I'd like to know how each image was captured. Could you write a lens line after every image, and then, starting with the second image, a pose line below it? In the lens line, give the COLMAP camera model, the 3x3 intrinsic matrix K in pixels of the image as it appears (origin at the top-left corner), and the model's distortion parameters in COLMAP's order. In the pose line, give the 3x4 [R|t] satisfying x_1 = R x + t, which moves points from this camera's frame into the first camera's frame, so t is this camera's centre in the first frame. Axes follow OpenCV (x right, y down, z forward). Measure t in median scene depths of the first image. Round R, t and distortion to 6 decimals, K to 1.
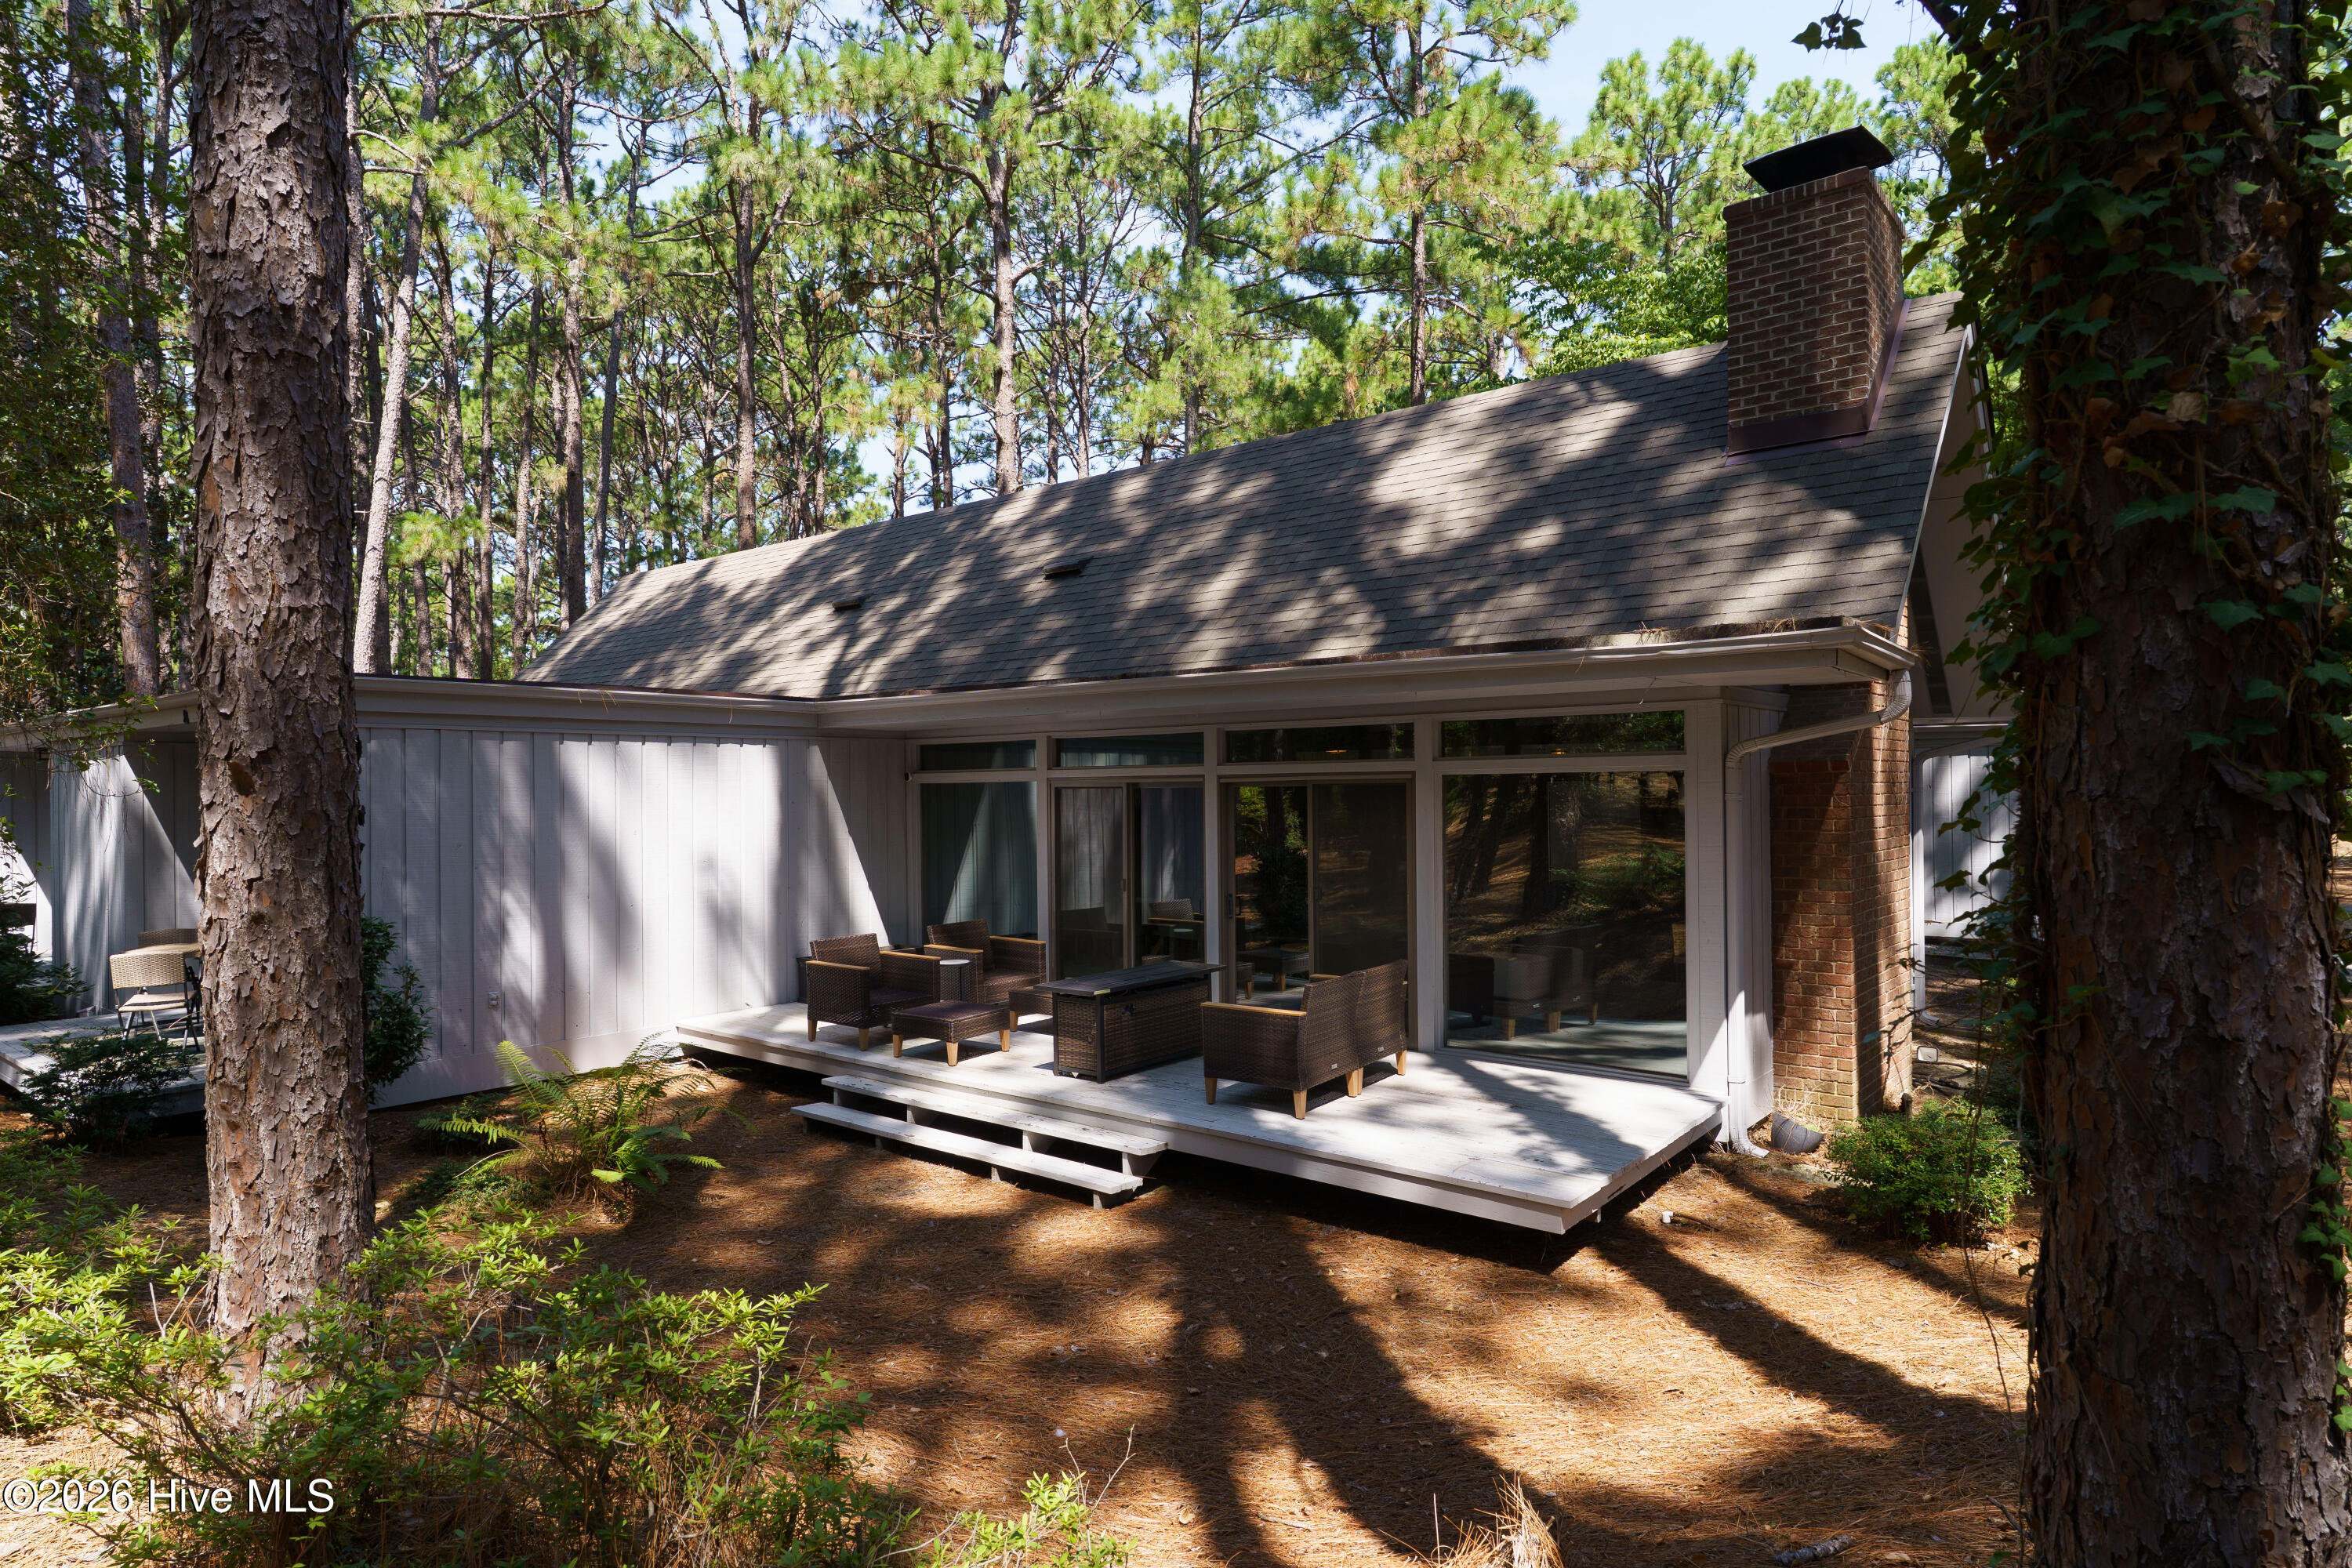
lens RADIAL K [[1425.7, 0, 1179.8], [0, 1425.7, 792.1], [0, 0, 1]] dist [-0.001330, -0.001866]
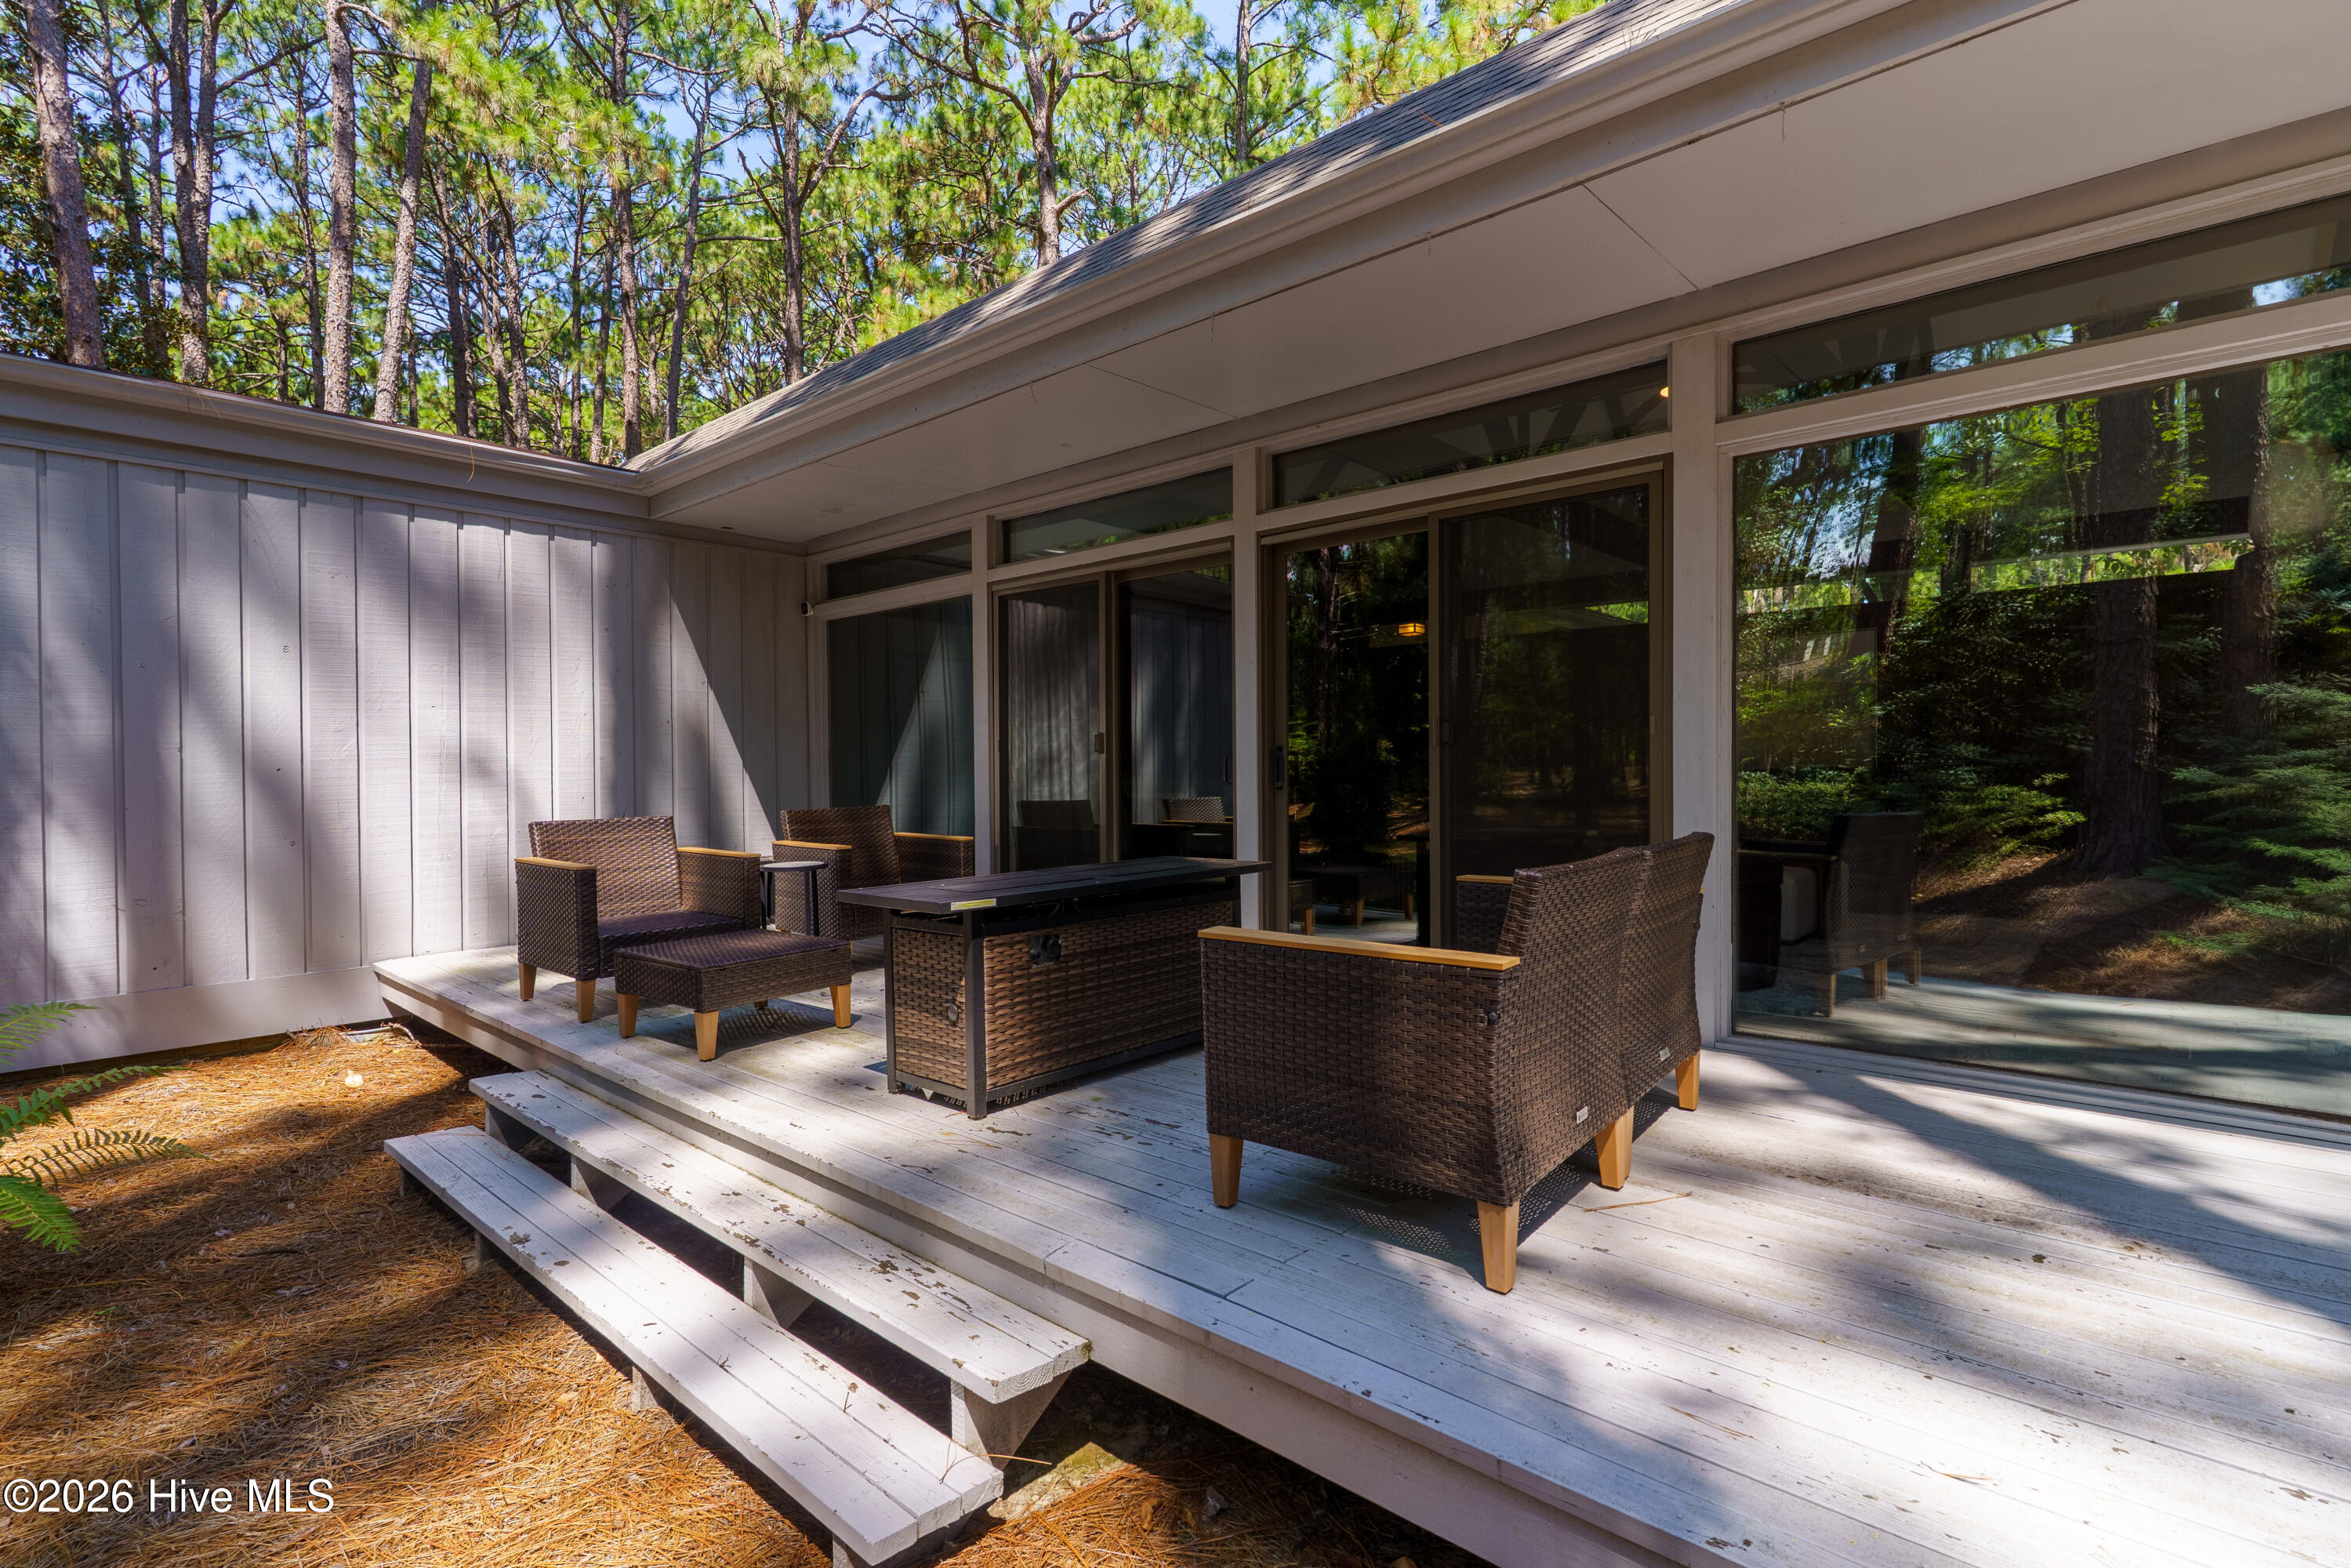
lens RADIAL K [[1164.9, 0, 1175.5], [0, 1164.9, 789.7], [0, 0, 1]] dist [0.001780, 0.000007]
pose [[0.998636, 0.003083, -0.052131, 0.018044], [-0.002677, 0.999966, 0.007858, 0.083930], [0.052153, -0.007708, 0.998609, 0.532528]]
